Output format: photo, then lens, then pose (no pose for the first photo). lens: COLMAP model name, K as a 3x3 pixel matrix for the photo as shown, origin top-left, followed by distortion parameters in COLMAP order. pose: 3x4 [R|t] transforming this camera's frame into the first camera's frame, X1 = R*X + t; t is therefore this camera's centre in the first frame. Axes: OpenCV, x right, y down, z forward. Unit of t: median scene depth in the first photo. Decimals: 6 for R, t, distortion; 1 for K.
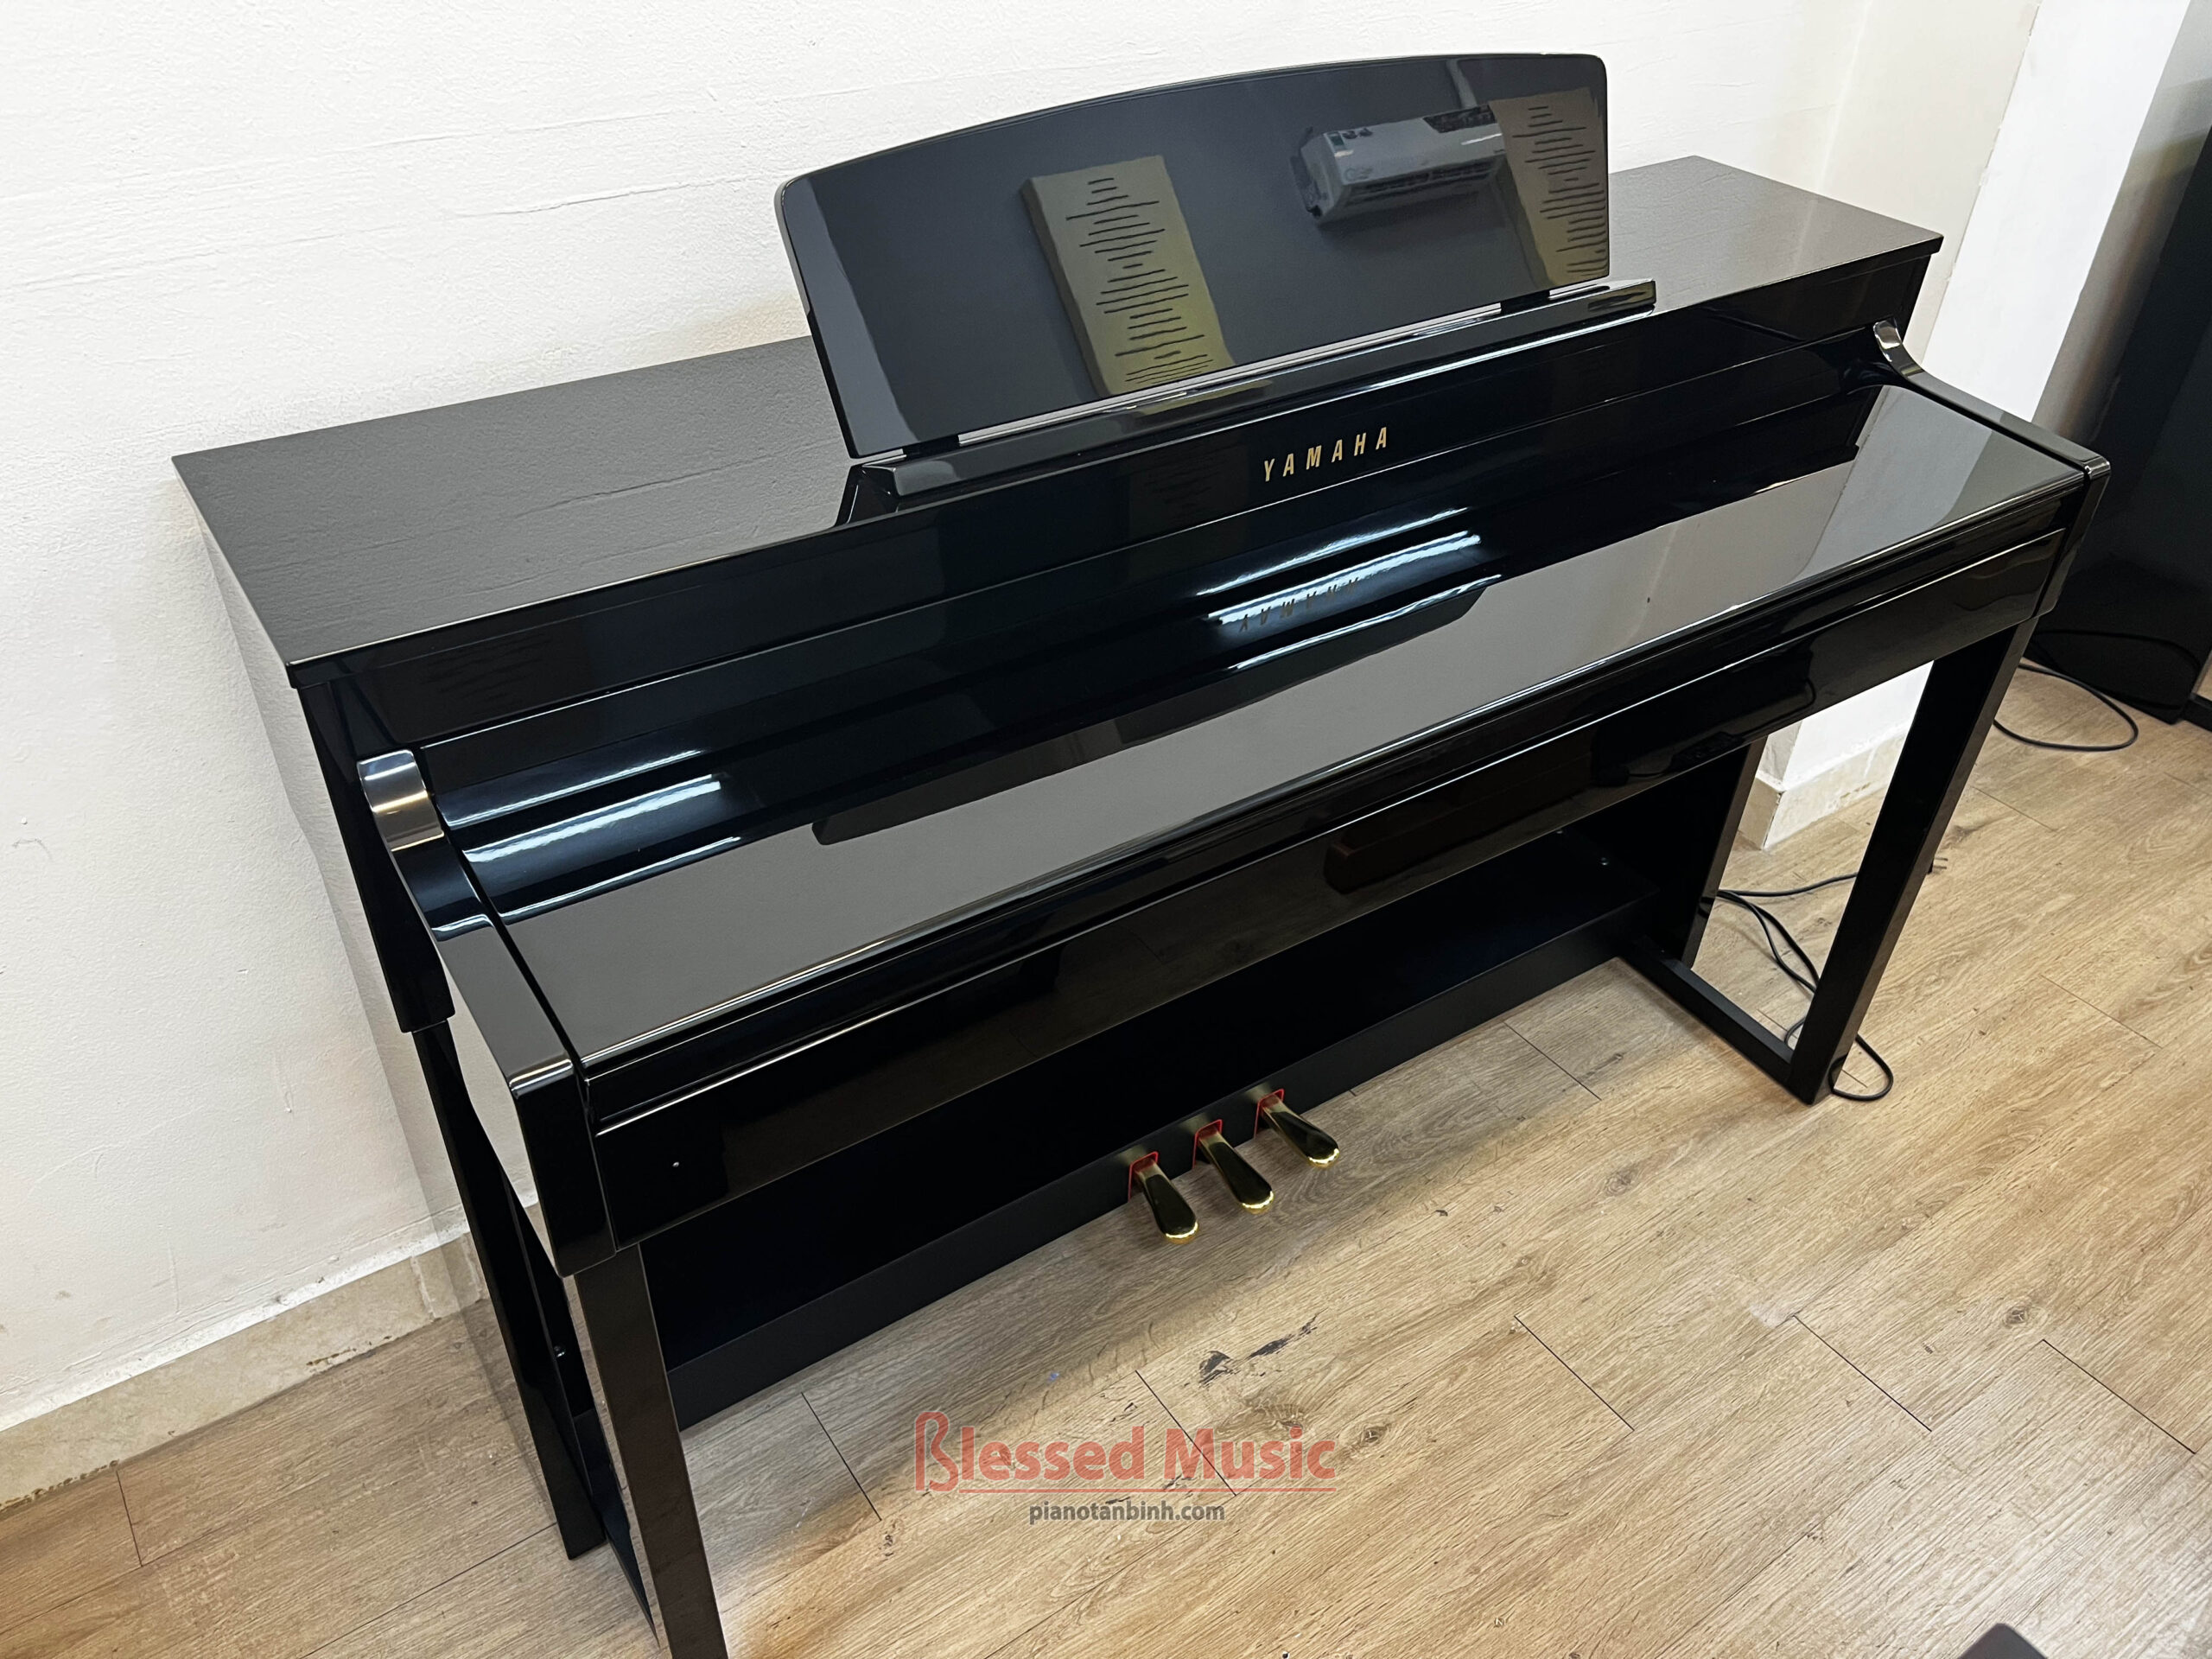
lens RADIAL K [[1677.4, 0, 1102.8], [0, 1677.4, 849.5], [0, 0, 1]] dist [0.042823, -0.053122]
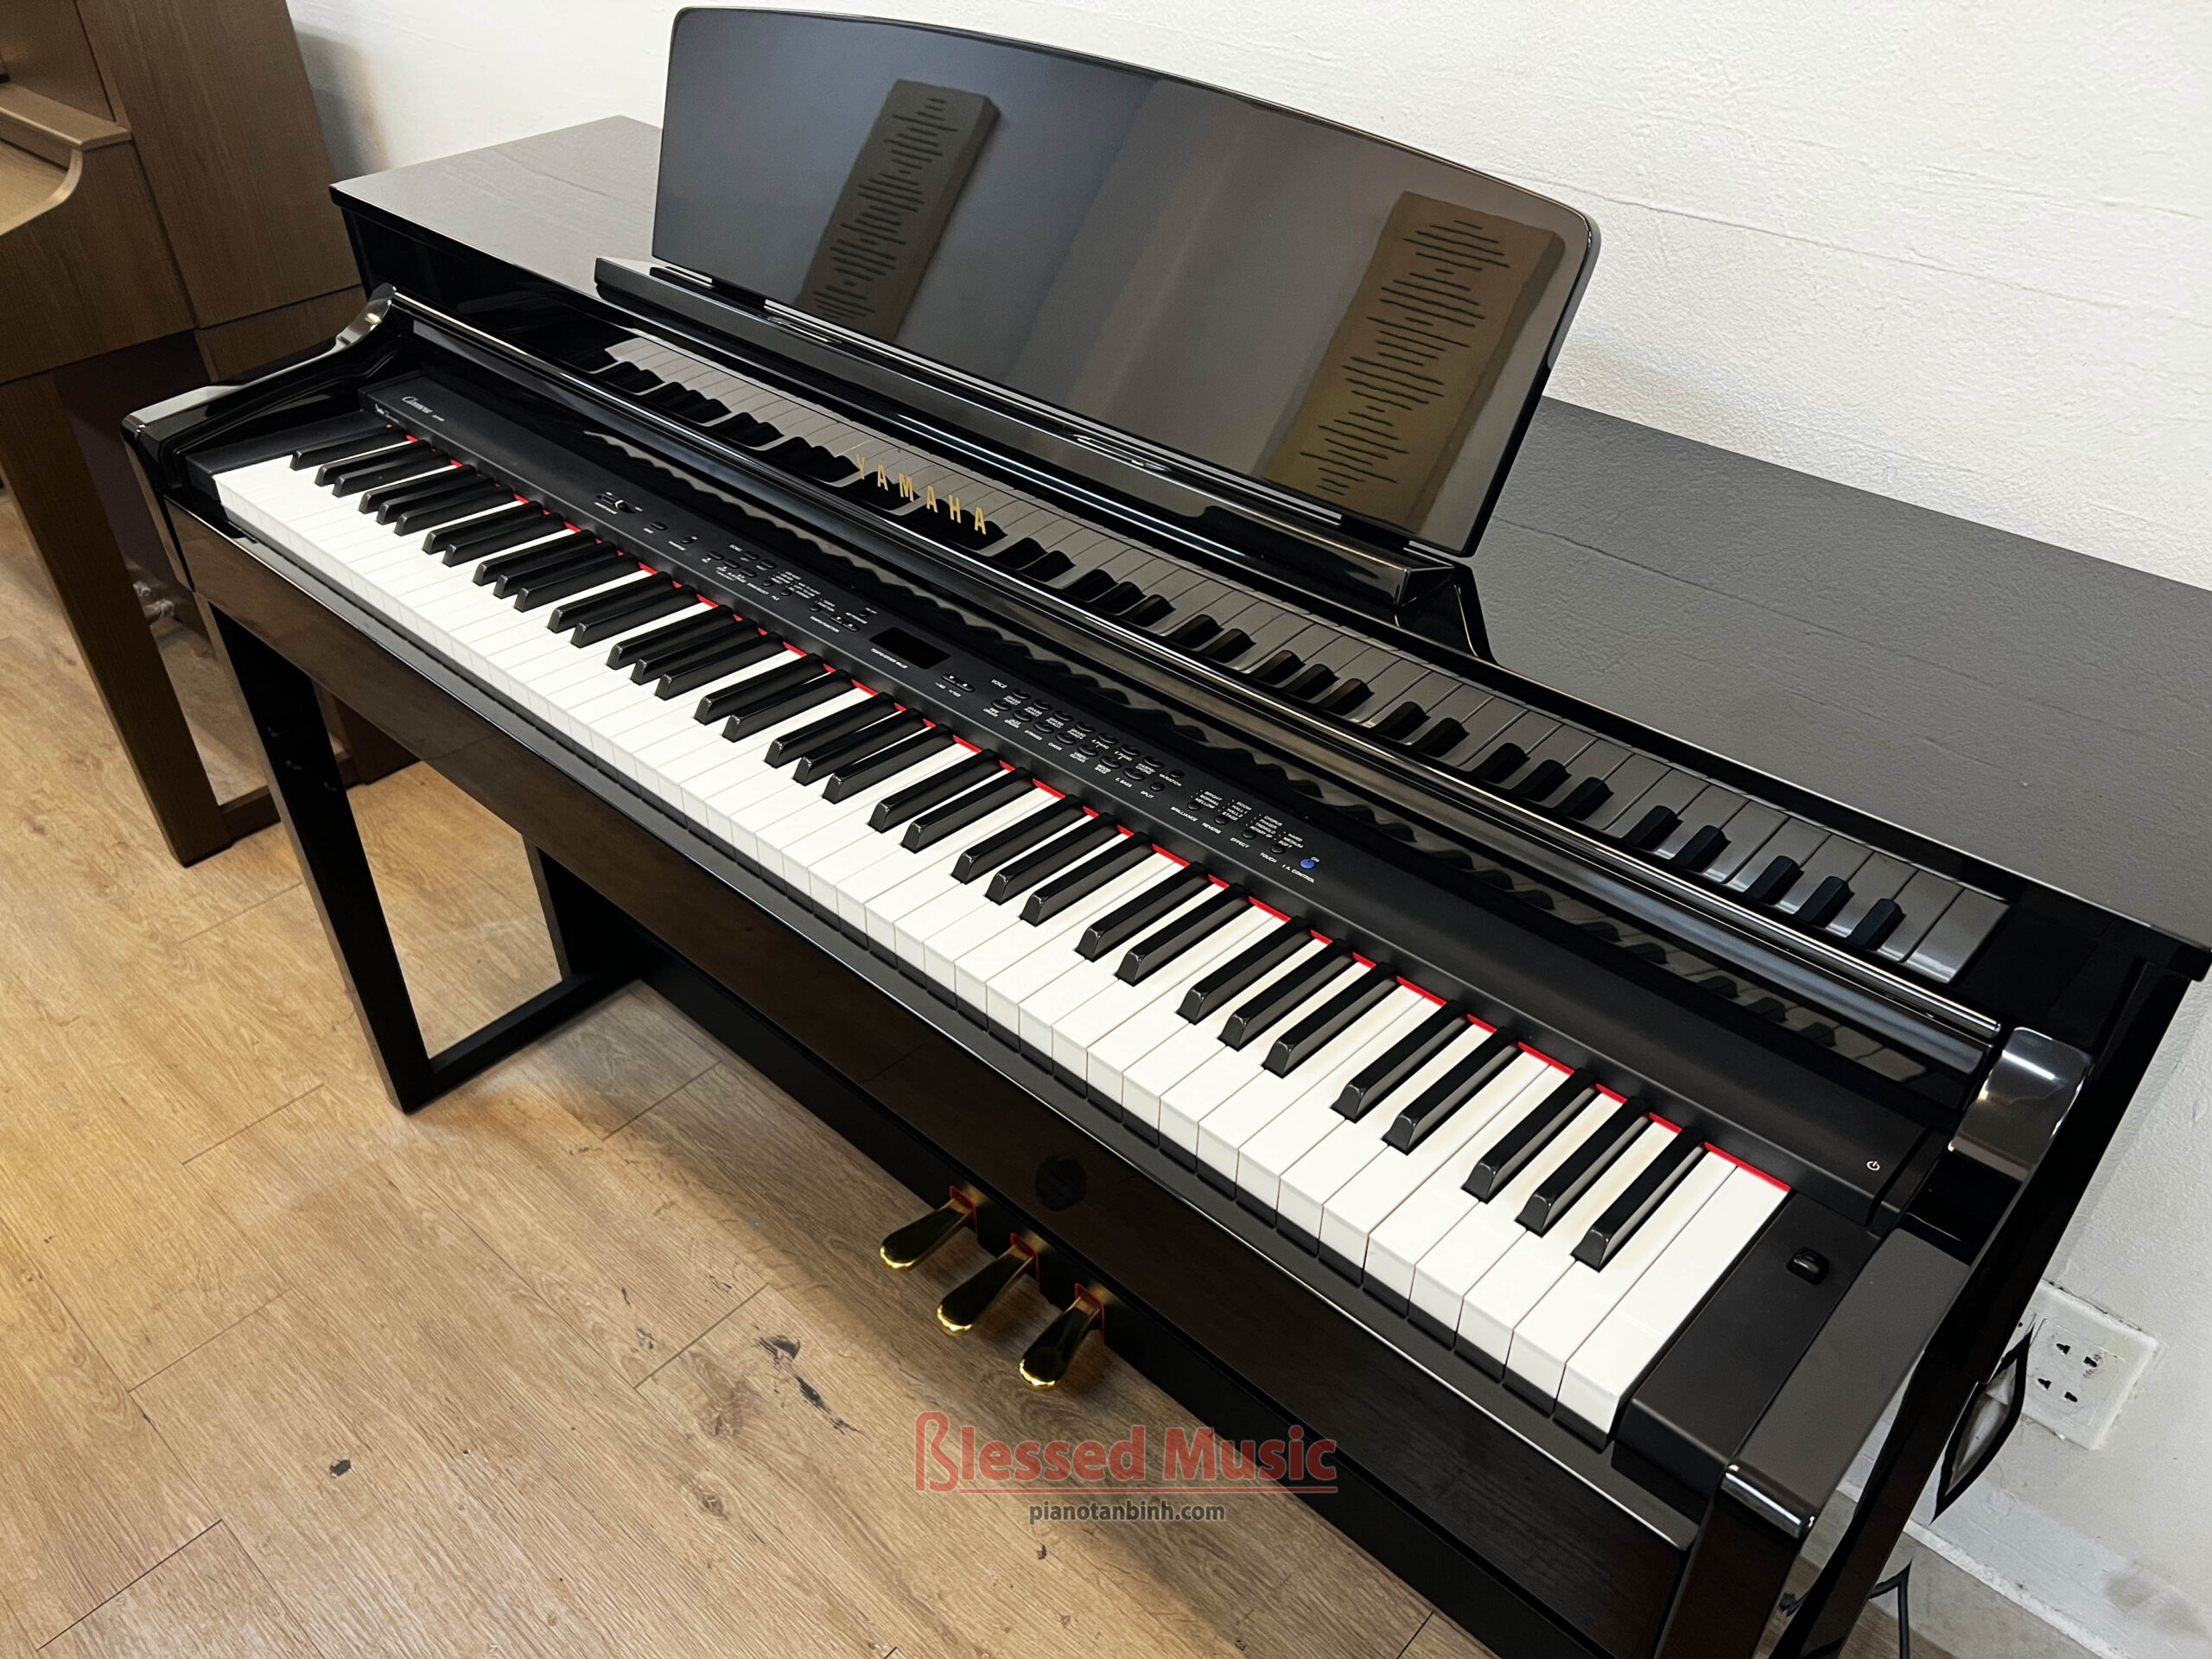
lens RADIAL K [[1677.4, 0, 1087.4], [0, 1677.4, 839.7], [0, 0, 1]] dist [0.042823, -0.053122]
pose [[0.218631, 0.564759, -0.795769, 0.712349], [-0.579484, 0.731272, 0.359777, -0.356337], [0.785110, 0.382477, 0.487148, 0.559569]]
